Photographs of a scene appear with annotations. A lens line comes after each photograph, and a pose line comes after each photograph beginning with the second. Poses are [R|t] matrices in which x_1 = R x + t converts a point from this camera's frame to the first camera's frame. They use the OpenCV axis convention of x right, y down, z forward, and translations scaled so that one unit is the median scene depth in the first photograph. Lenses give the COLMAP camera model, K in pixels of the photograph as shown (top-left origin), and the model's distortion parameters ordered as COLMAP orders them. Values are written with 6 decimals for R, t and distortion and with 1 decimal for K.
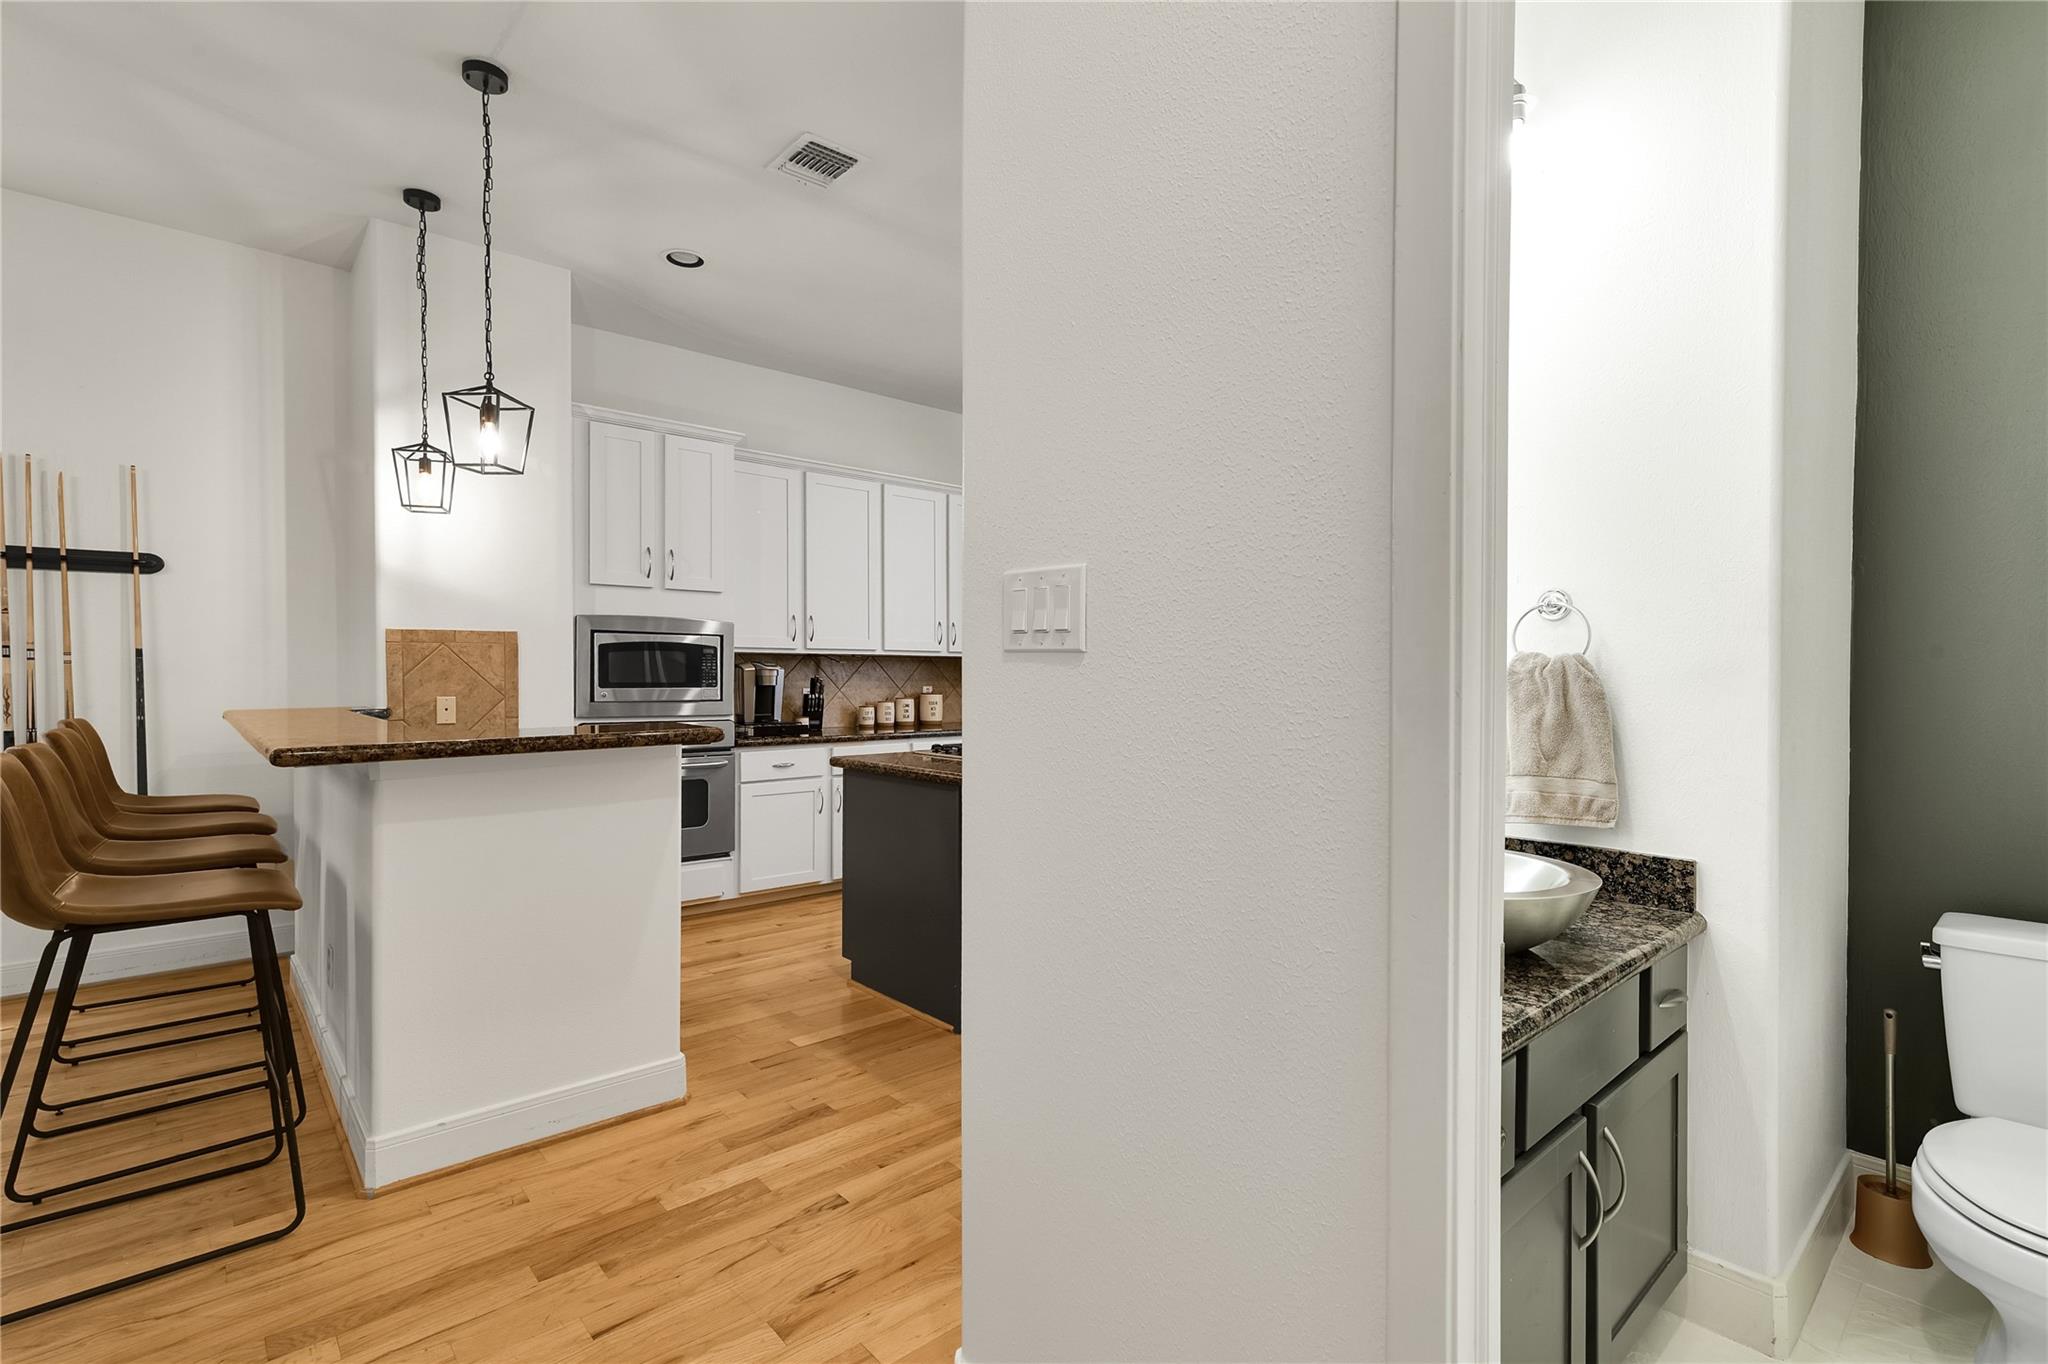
lens RADIAL K [[926.1, 0, 1035.2], [0, 926.1, 683.6], [0, 0, 1]] dist [-0.018309, 0.003653]
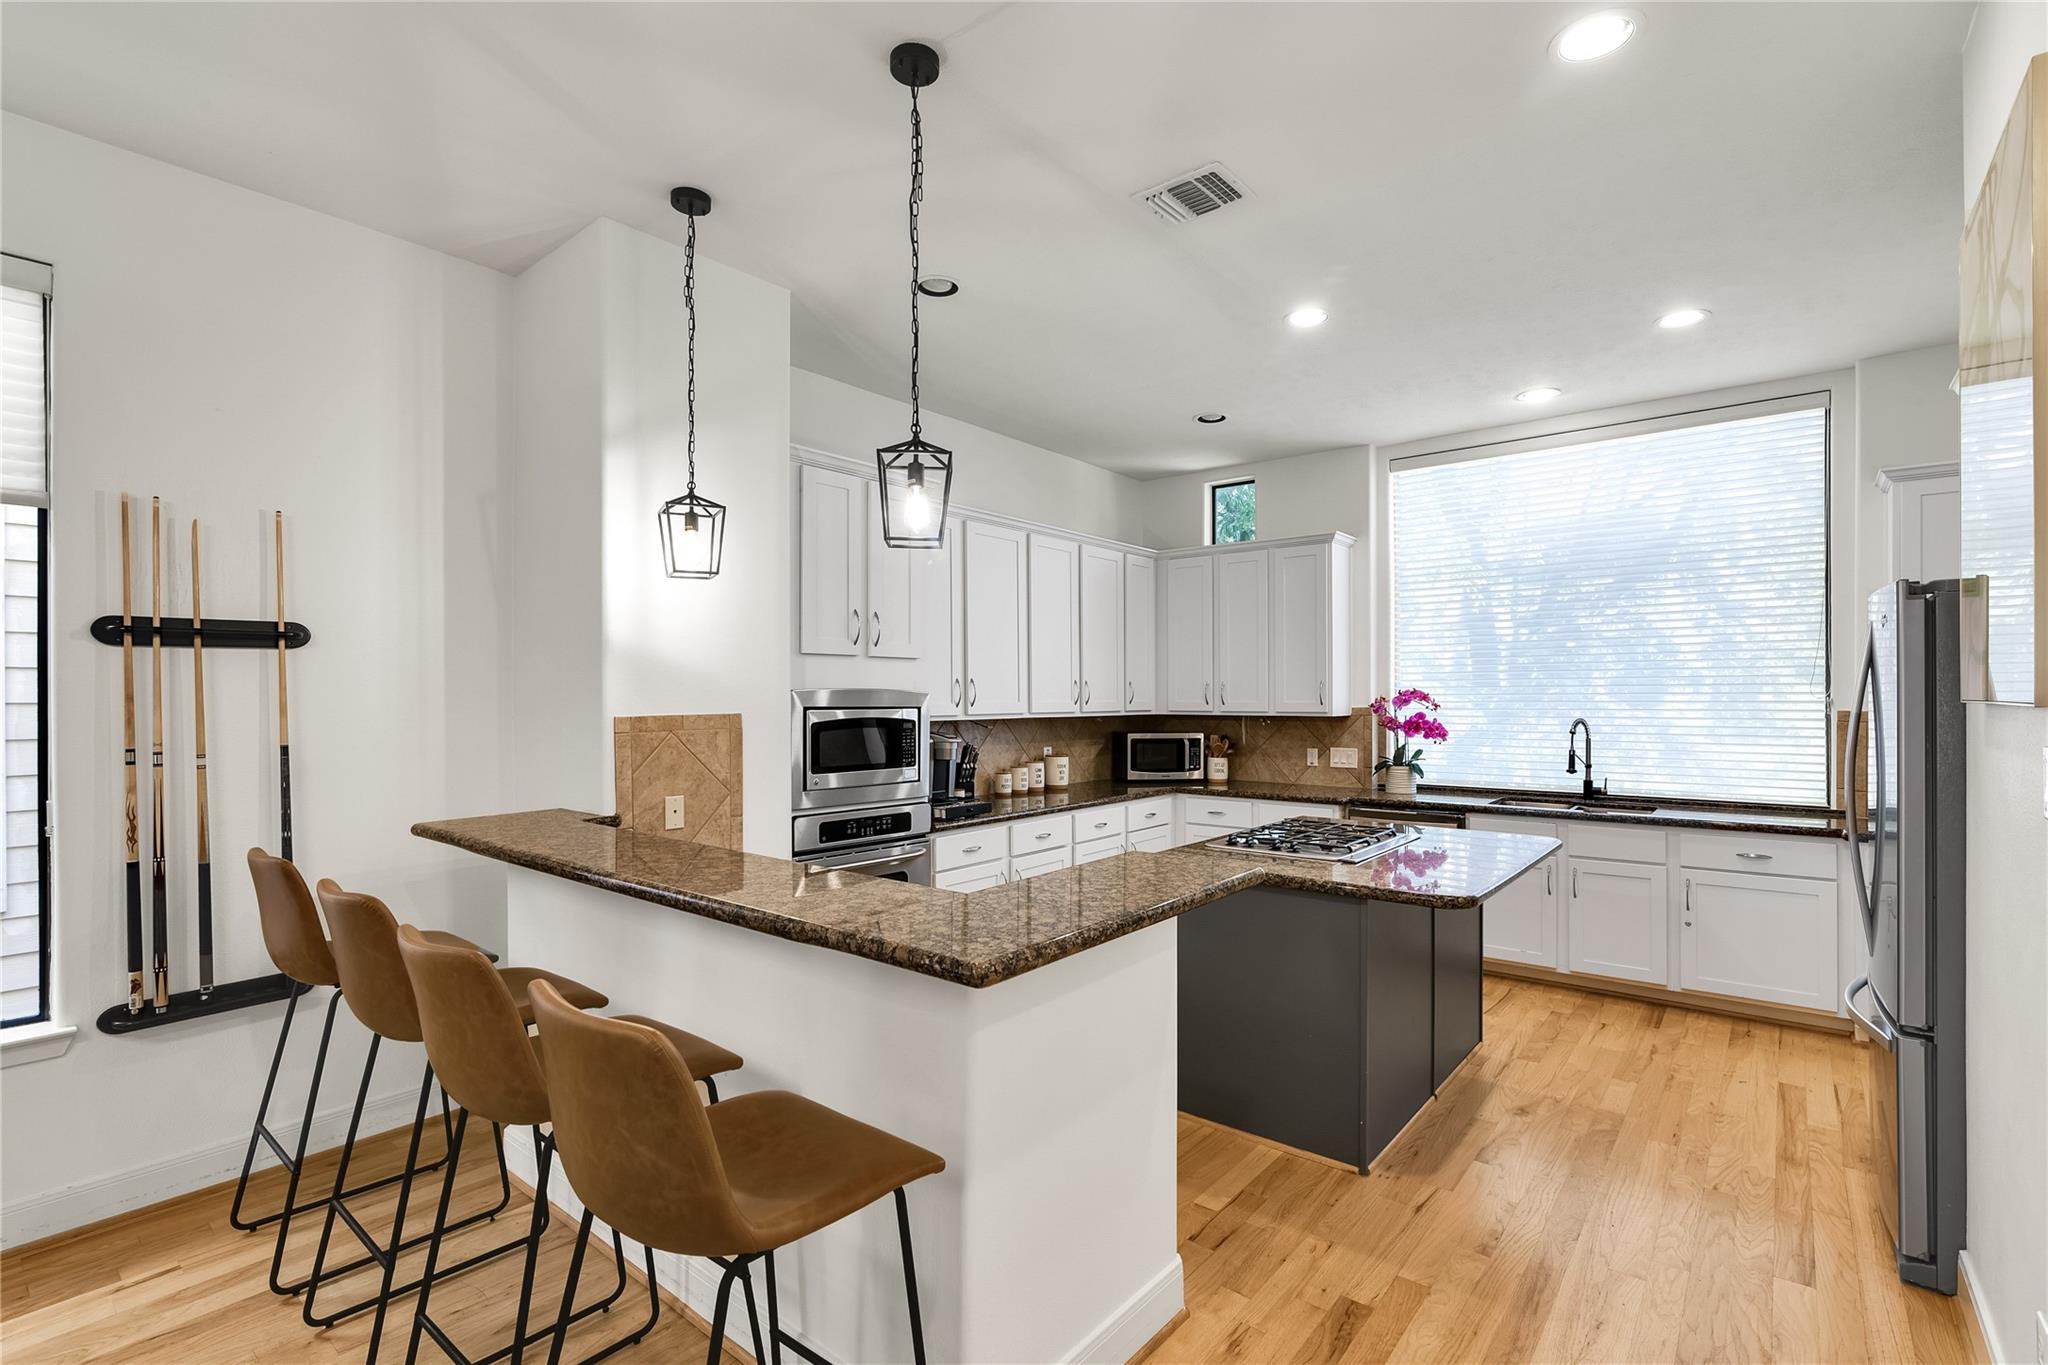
lens RADIAL K [[926.1, 0, 1023.7], [0, 926.1, 687.4], [0, 0, 1]] dist [-0.018309, 0.003653]
pose [[0.990406, -0.003417, 0.138149, -0.445249], [0.006134, 0.999796, -0.019247, -0.065649], [-0.138055, 0.019909, 0.990224, 0.132317]]
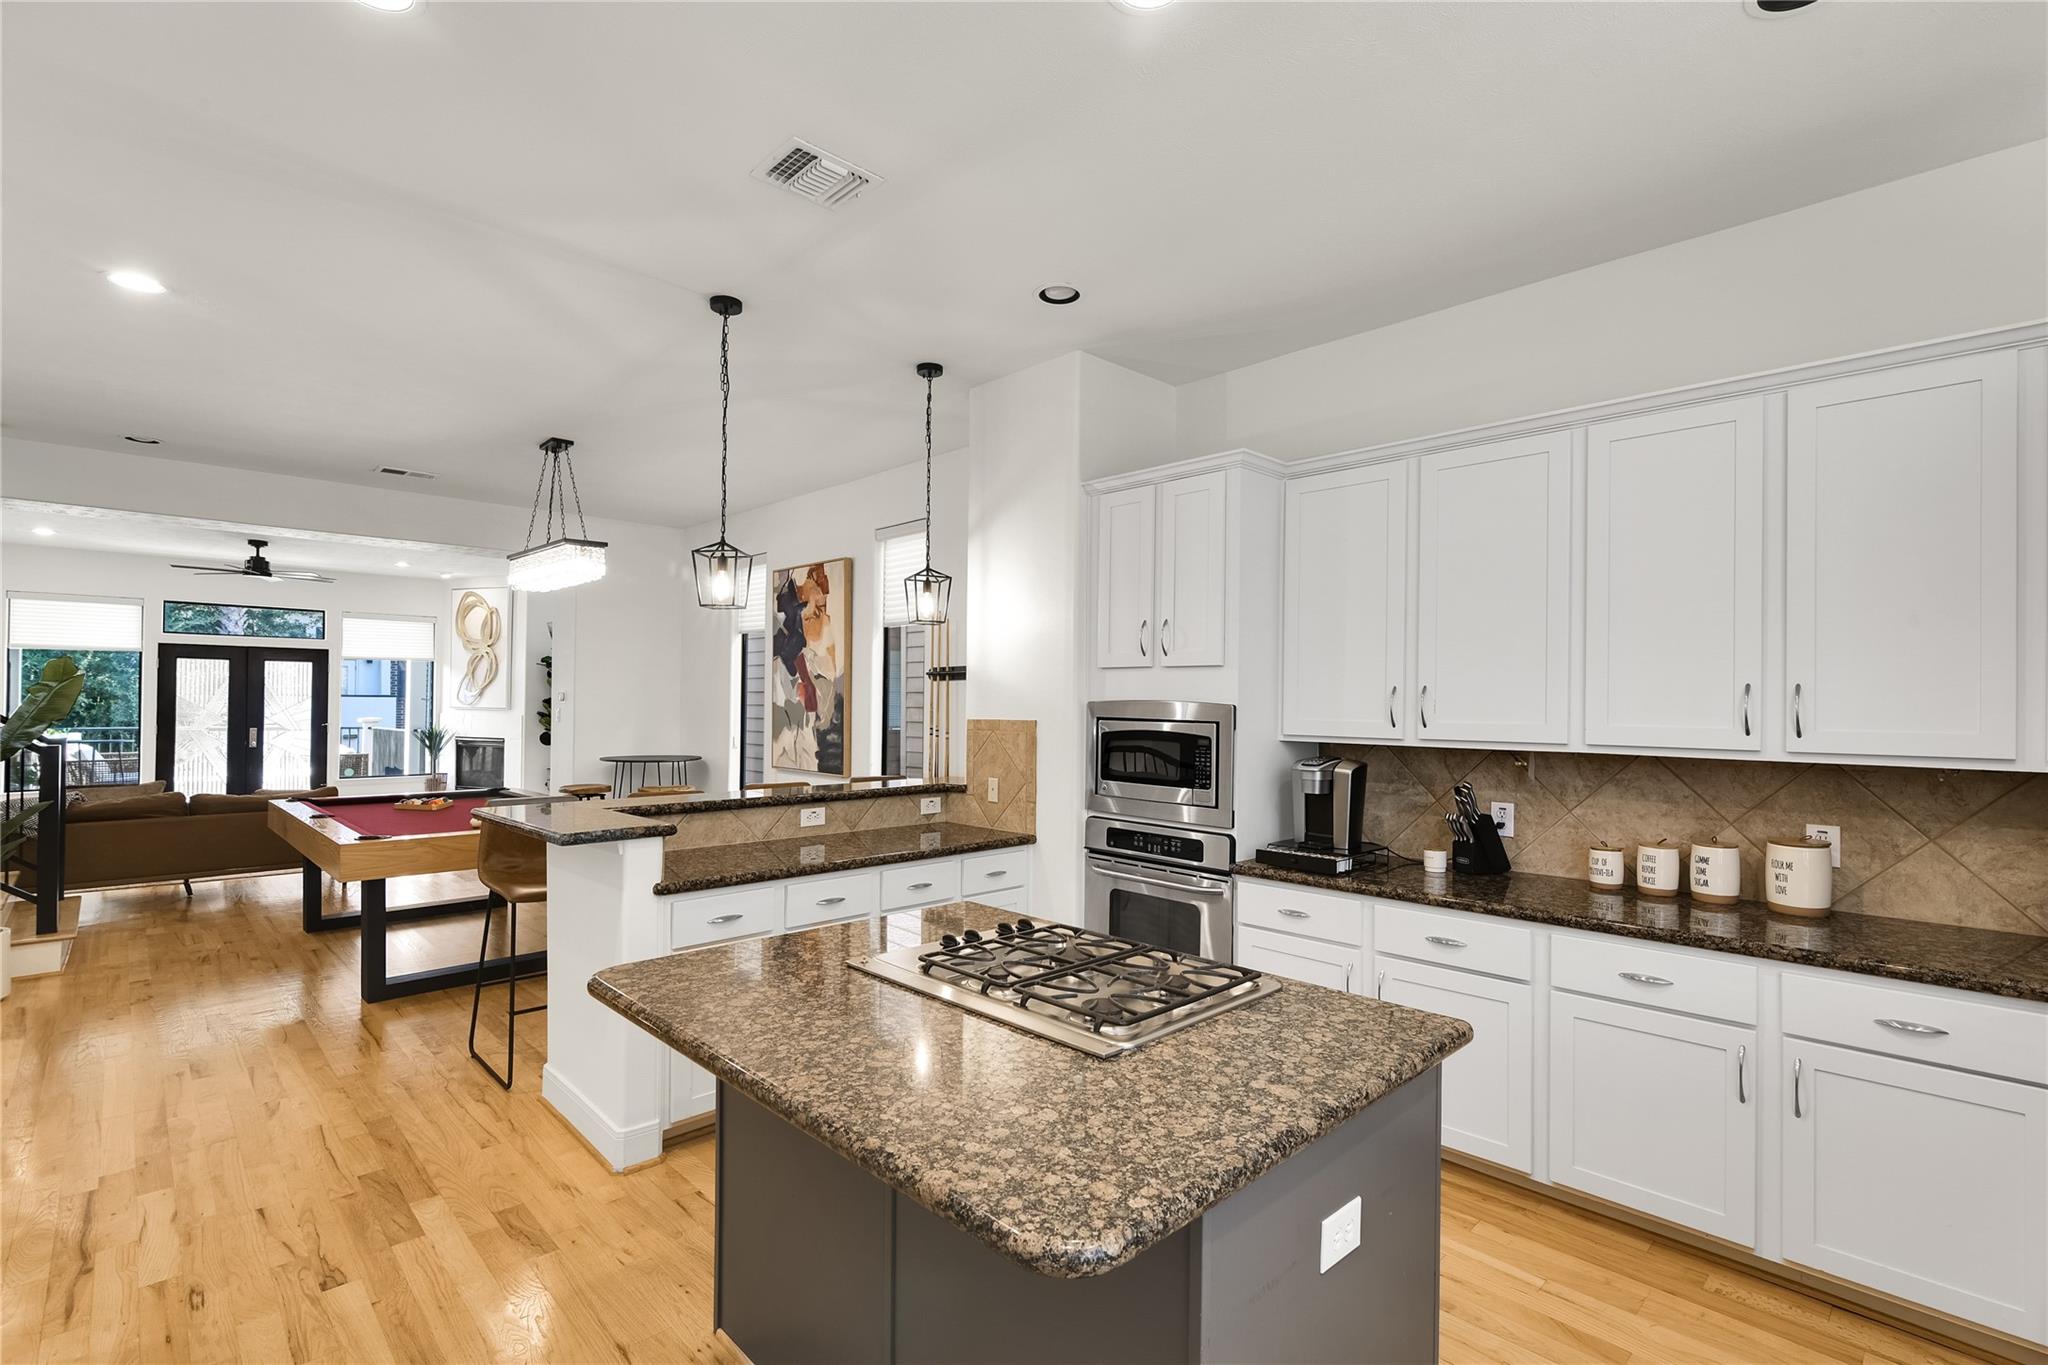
lens RADIAL K [[926.1, 0, 1033.1], [0, 926.1, 674.8], [0, 0, 1]] dist [-0.018309, 0.003653]
pose [[0.039006, -0.043822, -0.998278, 0.512079], [-0.030856, 0.998509, -0.045037, -0.063431], [0.998762, 0.032559, 0.037596, 1.005508]]
